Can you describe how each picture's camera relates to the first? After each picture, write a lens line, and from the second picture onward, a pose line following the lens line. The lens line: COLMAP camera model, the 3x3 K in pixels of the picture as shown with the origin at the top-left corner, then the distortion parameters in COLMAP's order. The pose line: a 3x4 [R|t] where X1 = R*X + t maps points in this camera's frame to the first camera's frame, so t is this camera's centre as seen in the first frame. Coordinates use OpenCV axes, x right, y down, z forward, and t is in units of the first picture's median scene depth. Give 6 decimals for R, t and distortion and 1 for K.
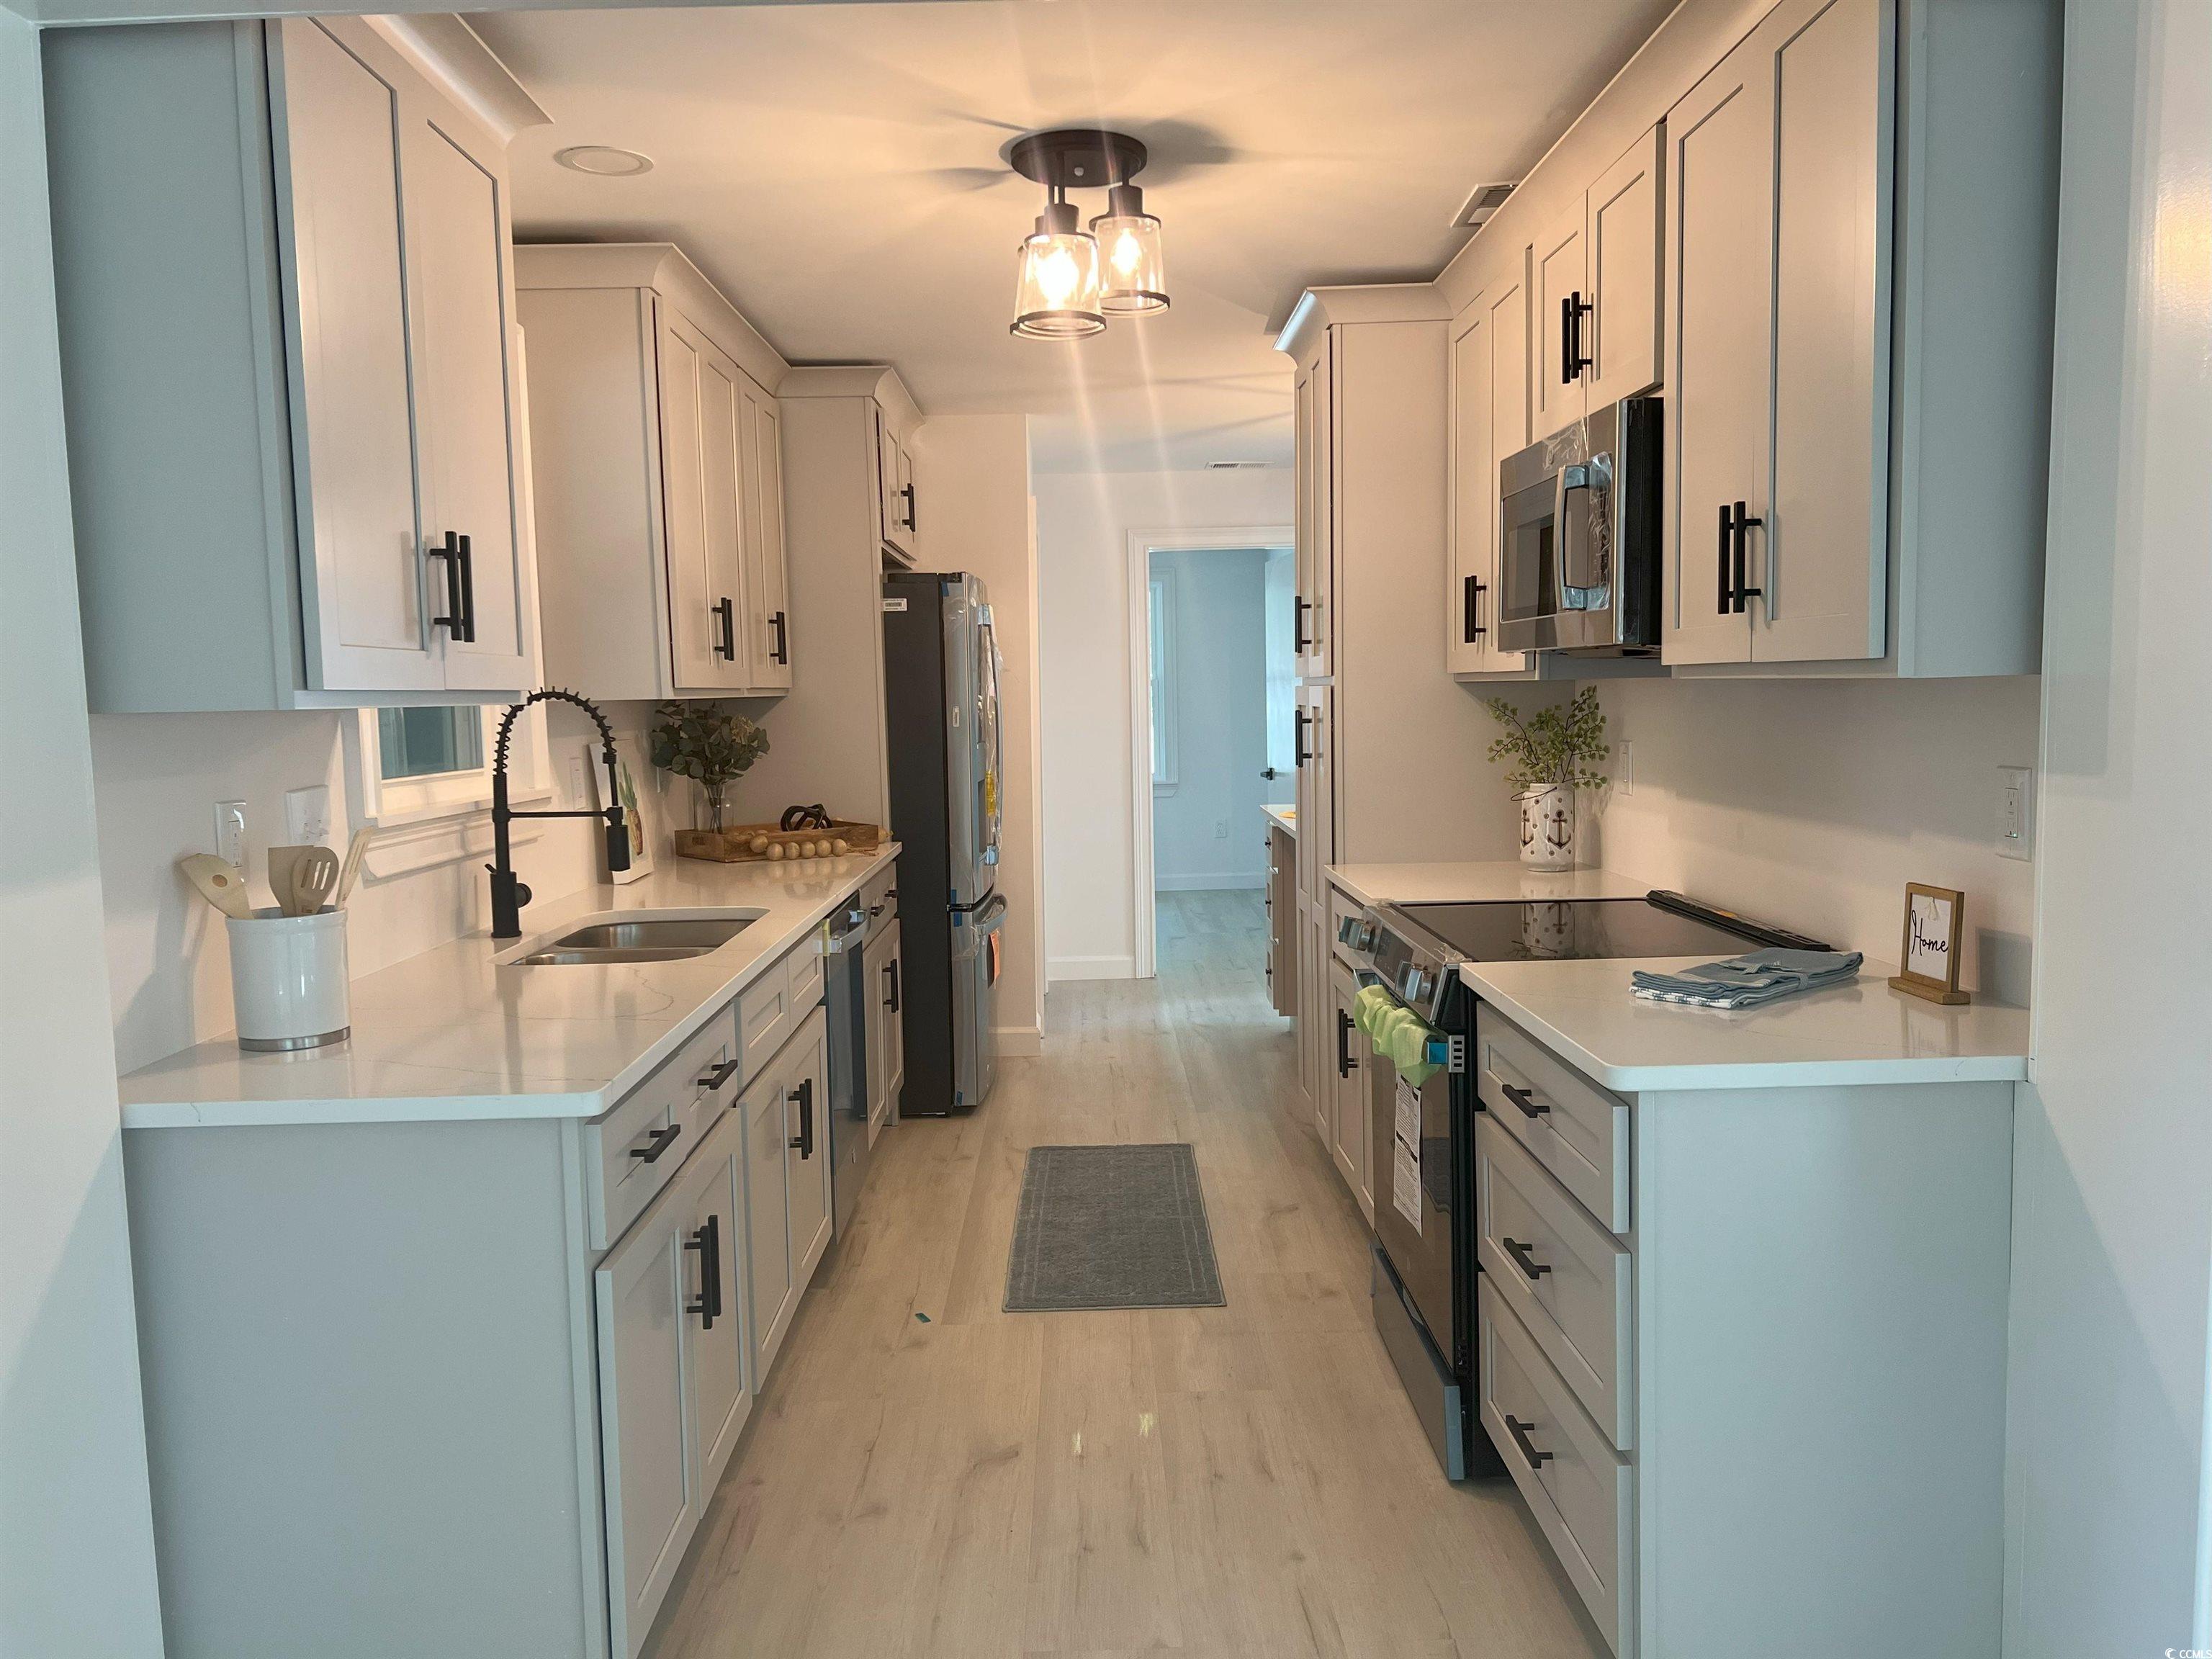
lens RADIAL K [[1884.4, 0, 1108.6], [0, 1884.4, 928.5], [0, 0, 1]] dist [-0.007557, -0.004694]
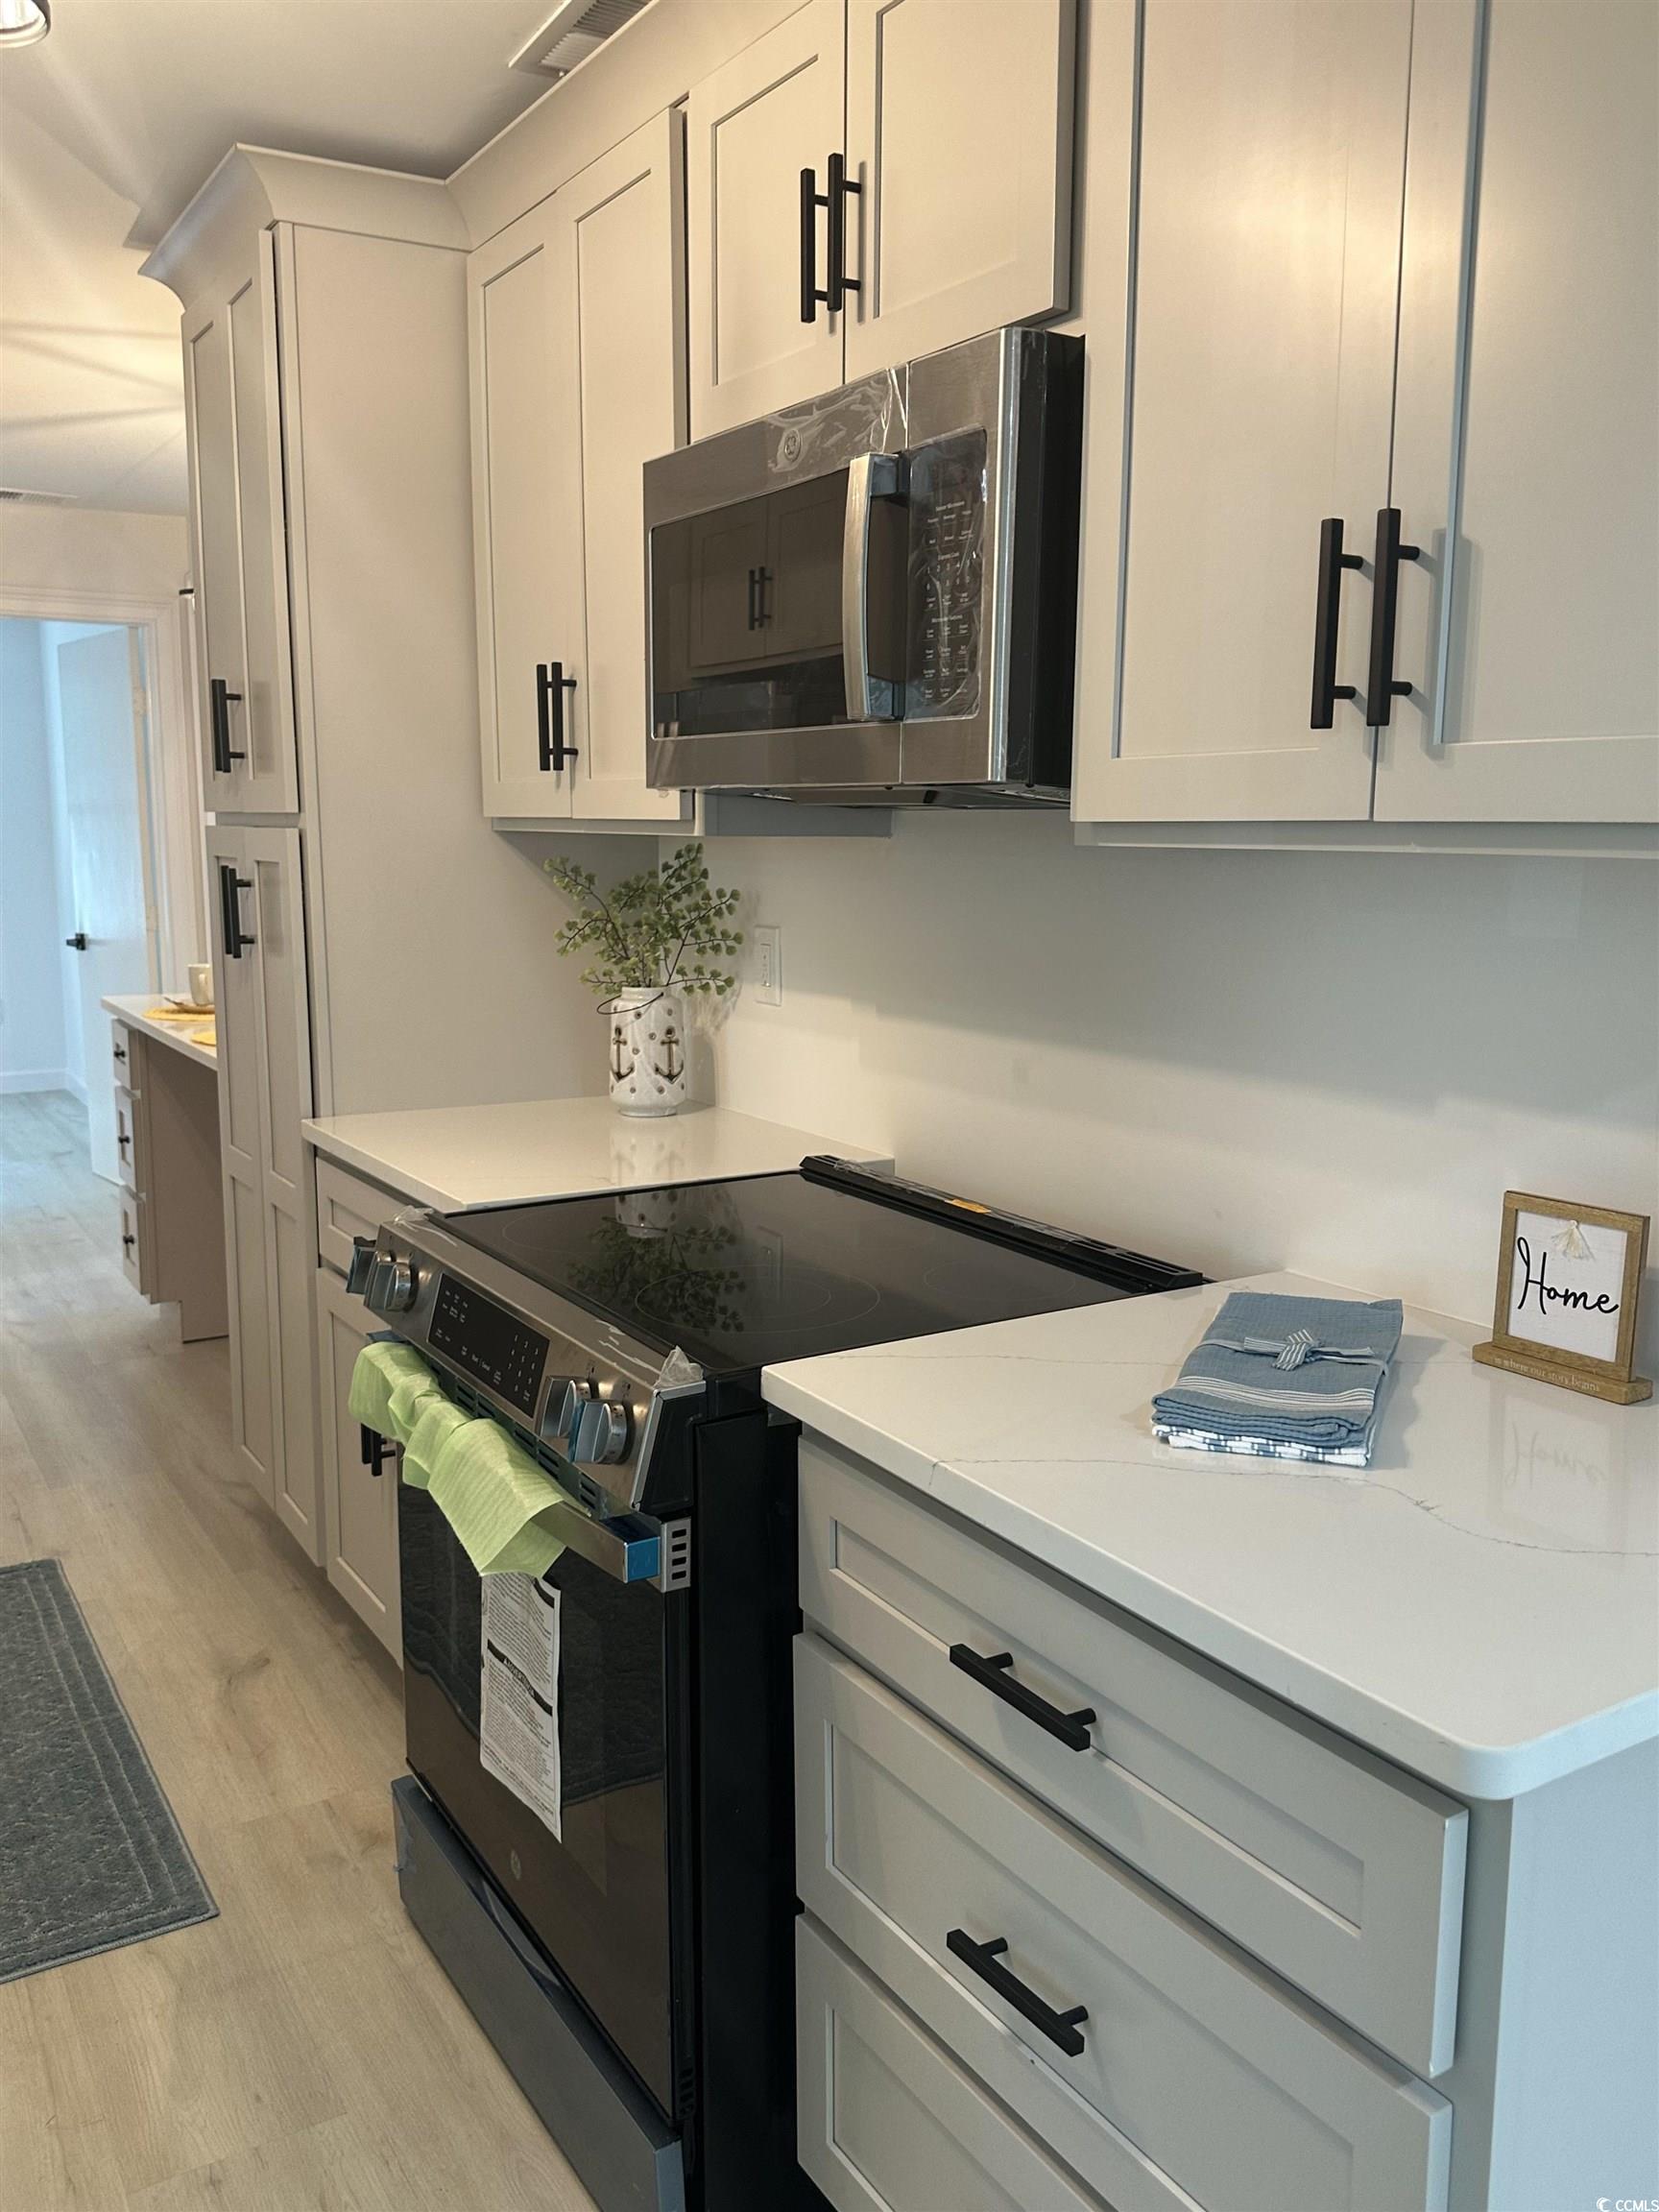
lens RADIAL K [[1756.0, 0, 829.5], [0, 1756.0, 1106.0], [0, 0, 1]] dist [0.091164, -0.159540]
pose [[0.854771, -0.056633, 0.515905, -0.039015], [0.040859, 0.998286, 0.041889, -0.059024], [-0.517394, -0.014726, 0.855621, 0.433410]]
